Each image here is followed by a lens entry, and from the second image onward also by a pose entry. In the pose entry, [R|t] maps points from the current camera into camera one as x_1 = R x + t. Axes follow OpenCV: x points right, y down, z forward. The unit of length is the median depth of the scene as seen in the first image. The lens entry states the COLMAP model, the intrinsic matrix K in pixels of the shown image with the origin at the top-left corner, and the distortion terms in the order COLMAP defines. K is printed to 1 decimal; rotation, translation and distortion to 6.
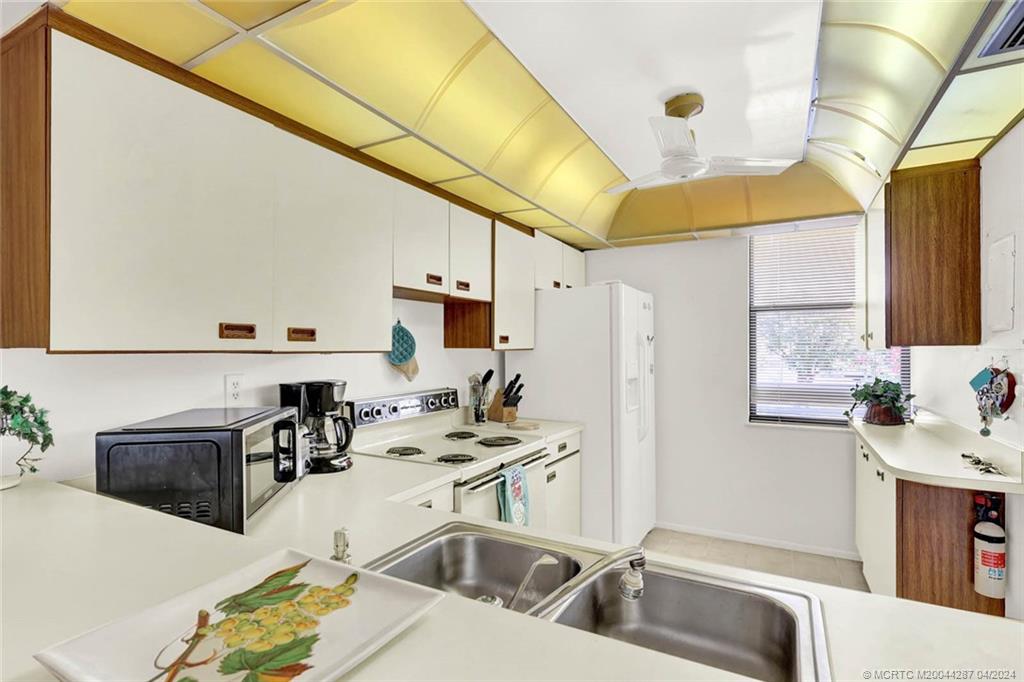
lens RADIAL K [[497.9, 0, 525.7], [0, 497.9, 348.1], [0, 0, 1]] dist [-0.000438, 0.000132]
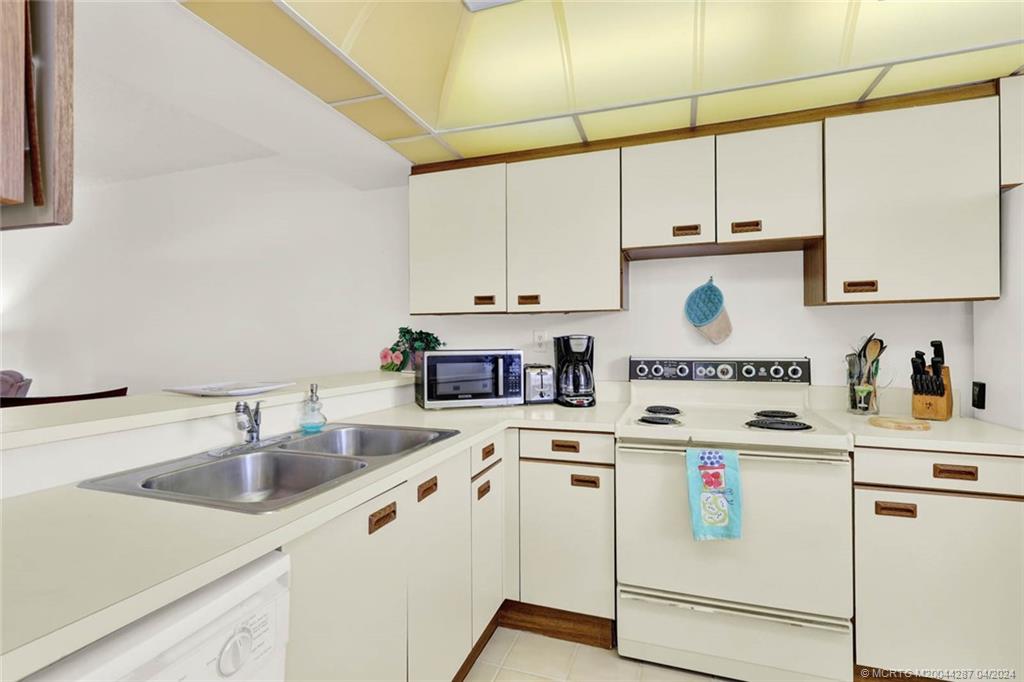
lens RADIAL K [[479.6, 0, 512.0], [0, 479.6, 341.0], [0, 0, 1]] dist [-0.003096, -0.000276]
pose [[0.148769, -0.000957, -0.988871, 0.536541], [0.005491, 0.999985, -0.000142, 0.054491], [0.988857, -0.005409, 0.148772, 0.454945]]
